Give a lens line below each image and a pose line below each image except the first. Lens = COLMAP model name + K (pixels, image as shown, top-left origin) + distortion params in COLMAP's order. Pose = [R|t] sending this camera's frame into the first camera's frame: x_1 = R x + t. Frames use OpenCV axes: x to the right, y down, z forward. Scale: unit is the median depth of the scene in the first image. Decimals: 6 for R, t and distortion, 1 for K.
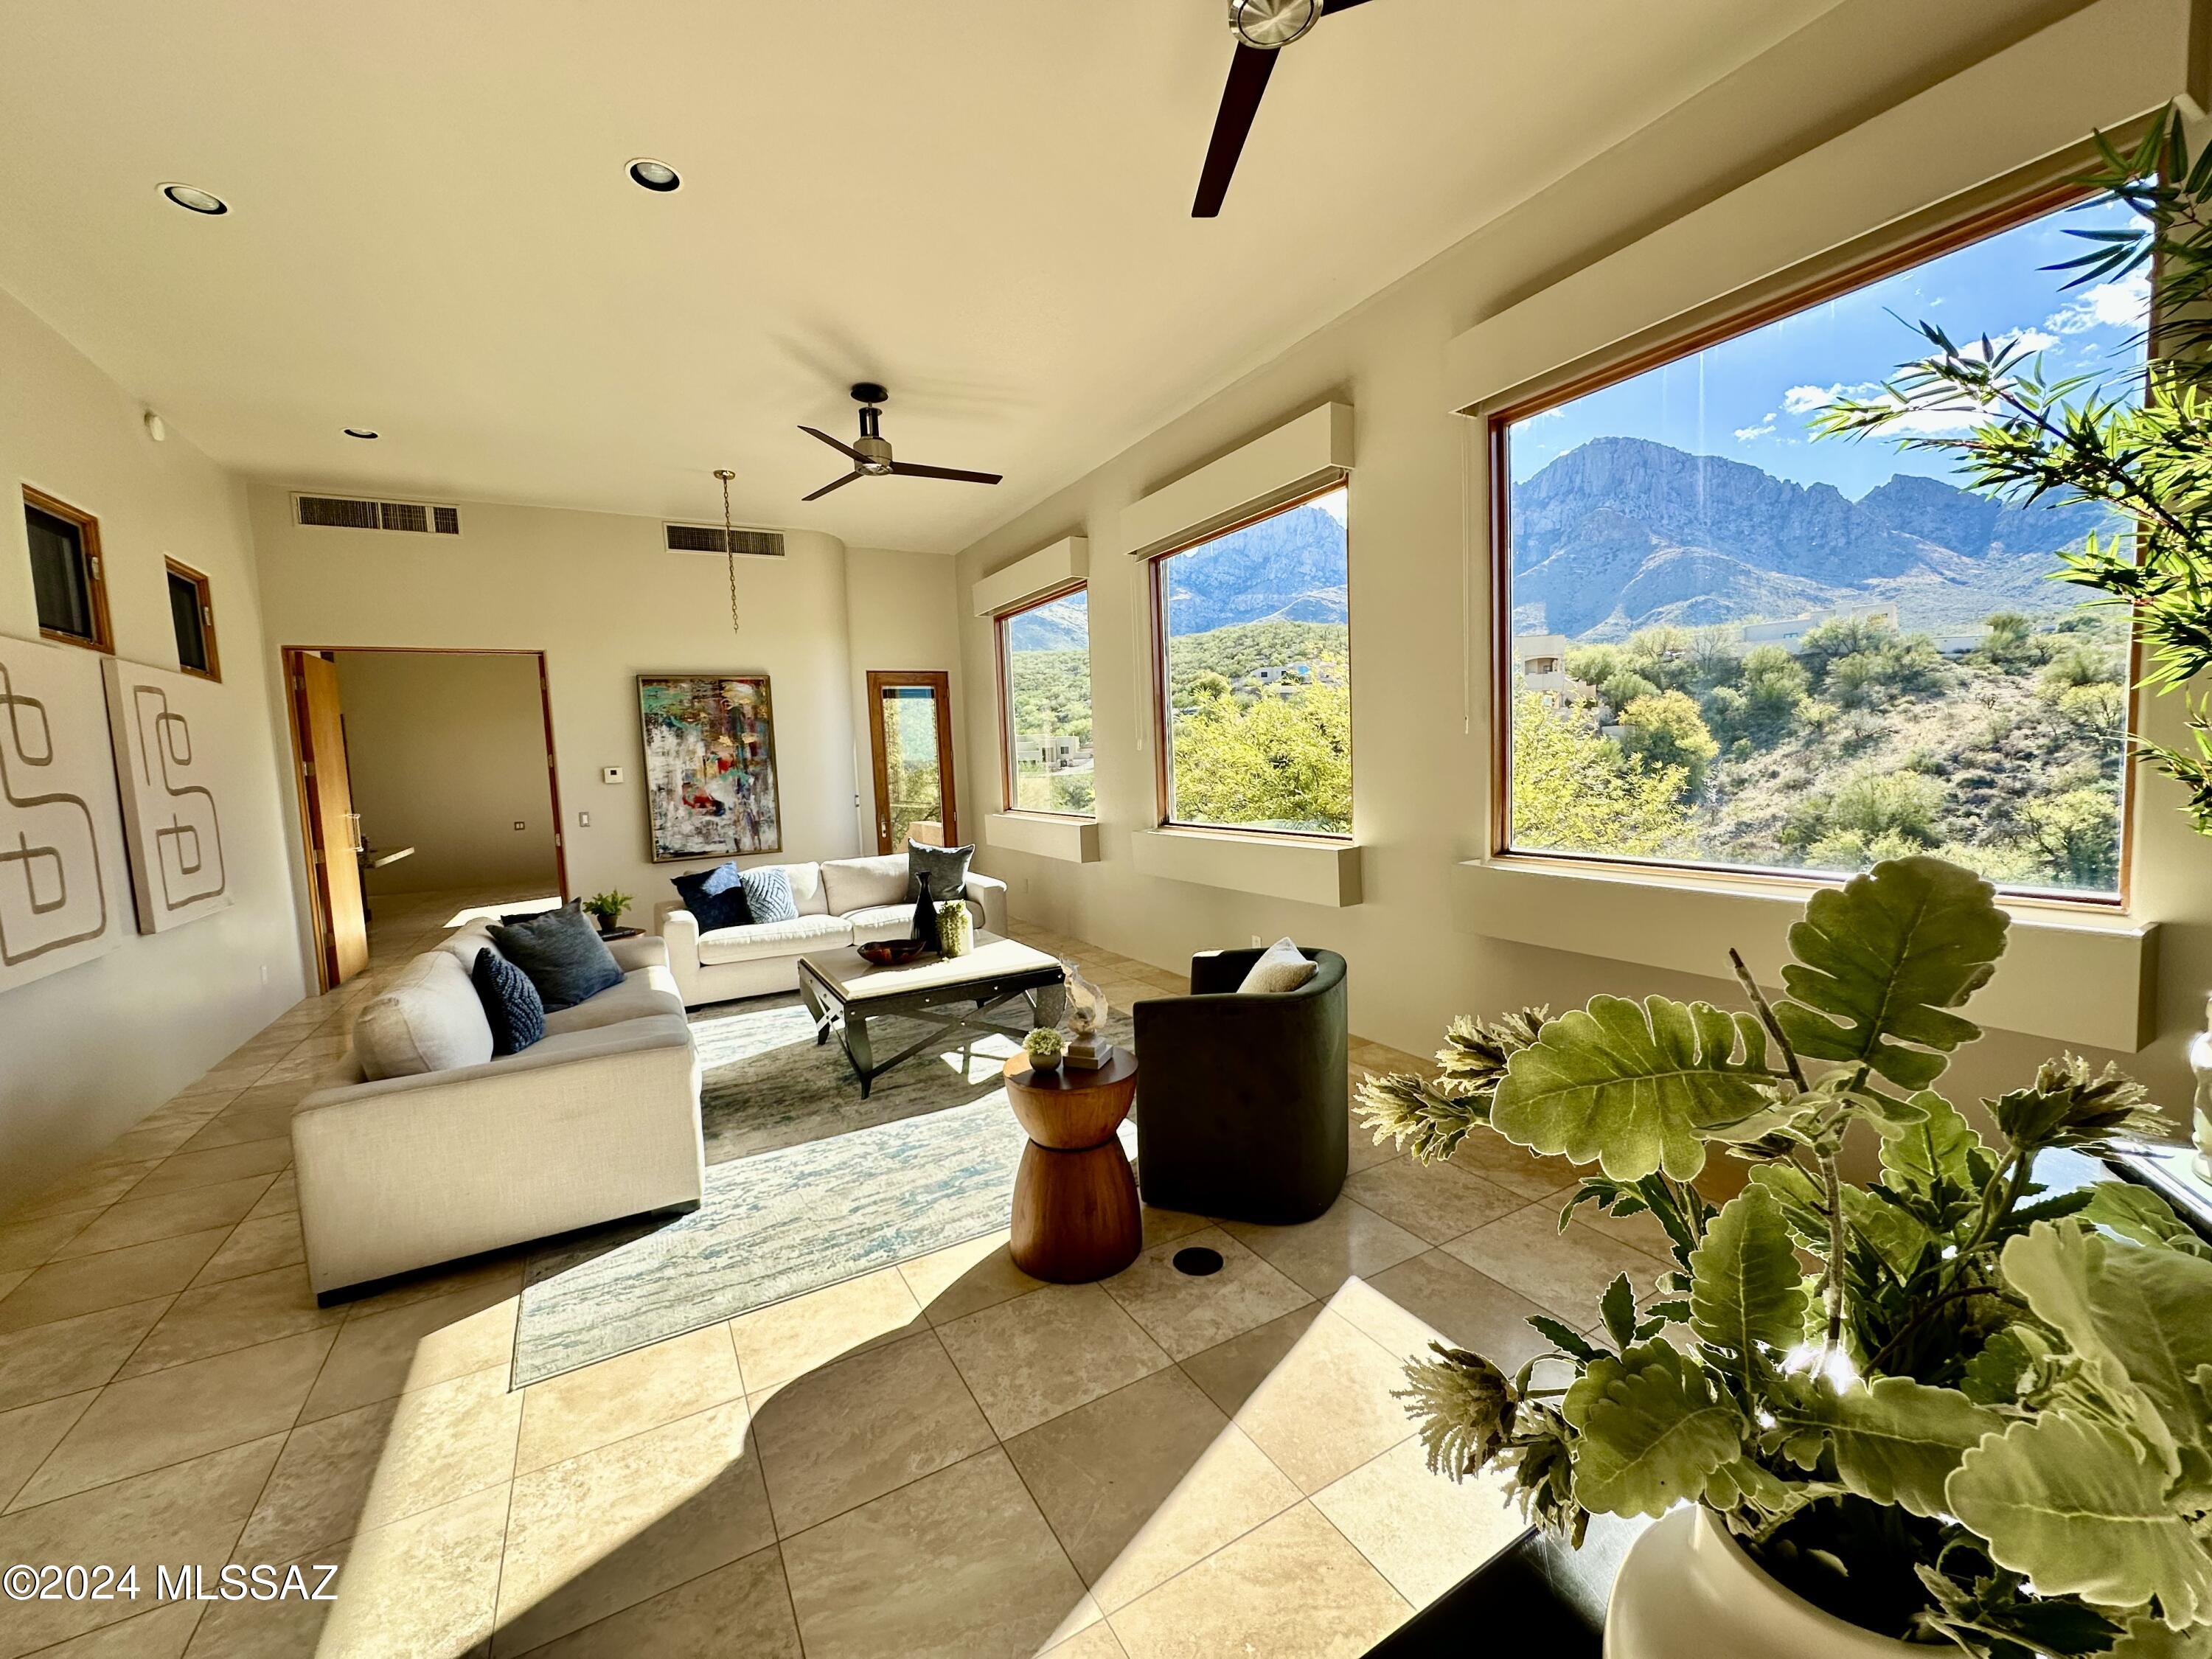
lens RADIAL K [[882.5, 0, 1106.0], [0, 882.5, 829.5], [0, 0, 1]] dist [0.000894, -0.000216]
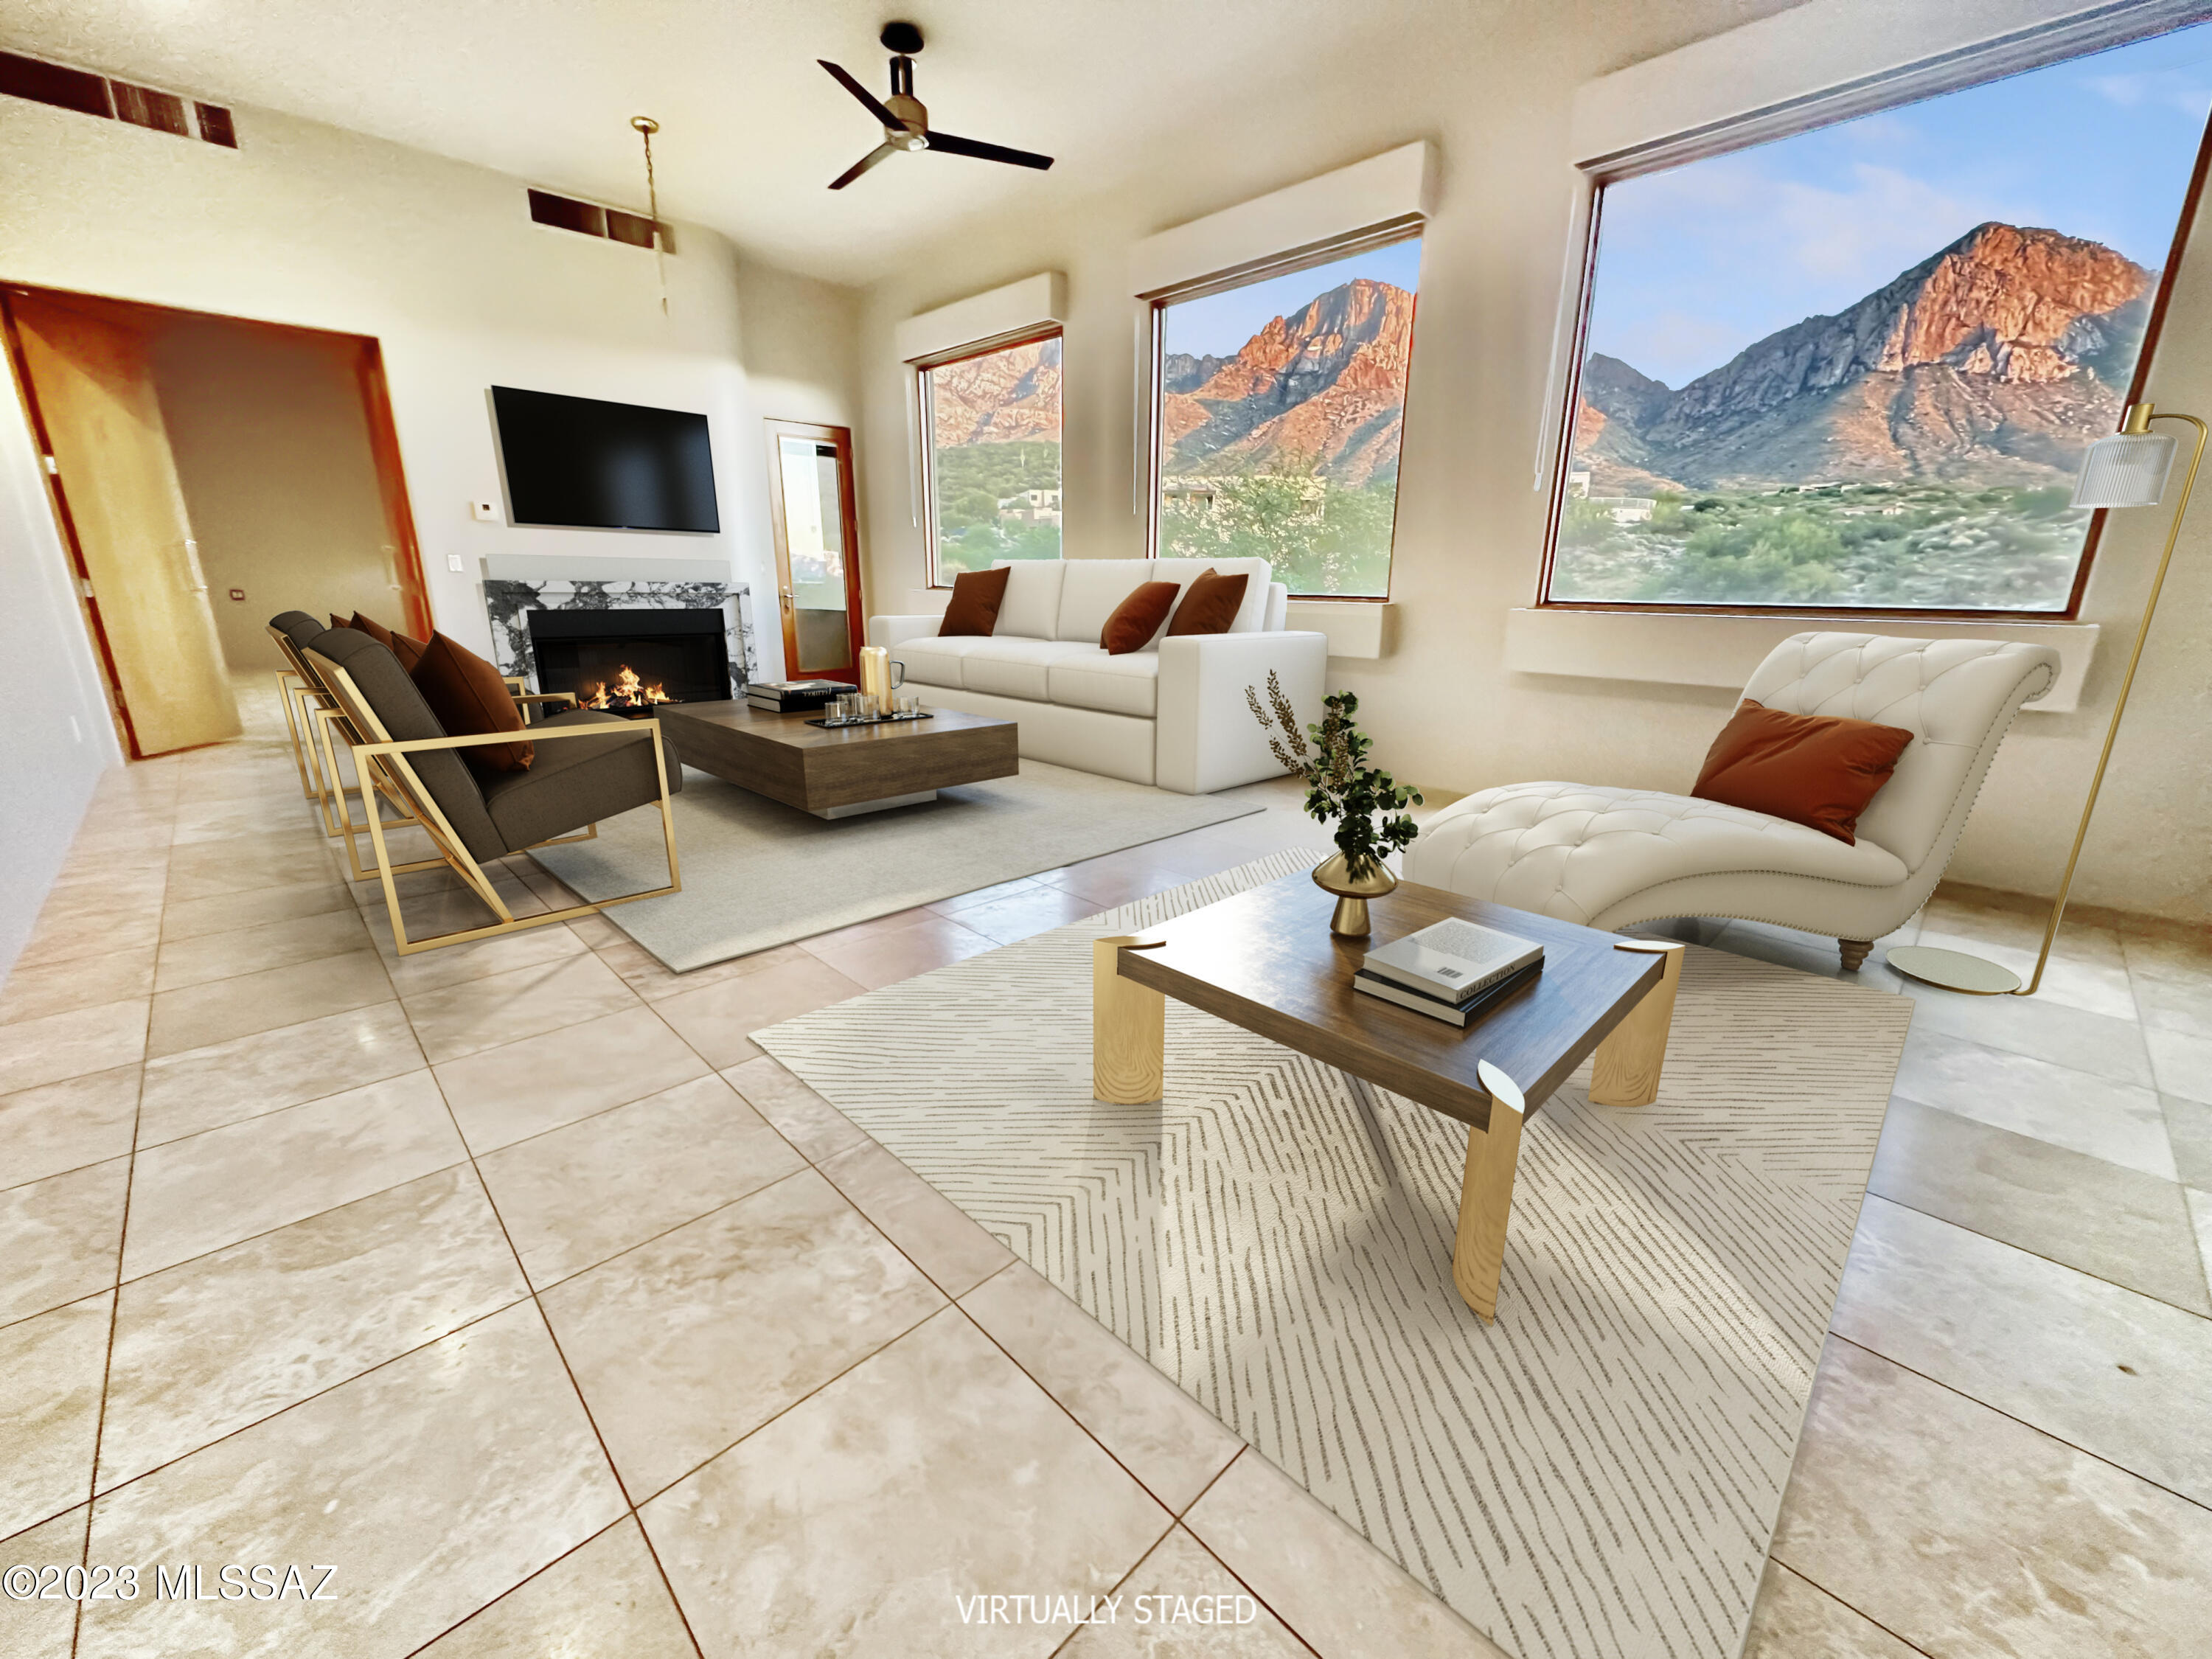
lens RADIAL K [[889.5, 0, 1106.0], [0, 889.5, 829.5], [0, 0, 1]] dist [0.000709, 0.000531]
pose [[0.963809, -0.022877, 0.265609, -0.244862], [-0.025964, 0.983520, 0.178924, 0.075375], [-0.265326, -0.179345, 0.947332, -0.005727]]
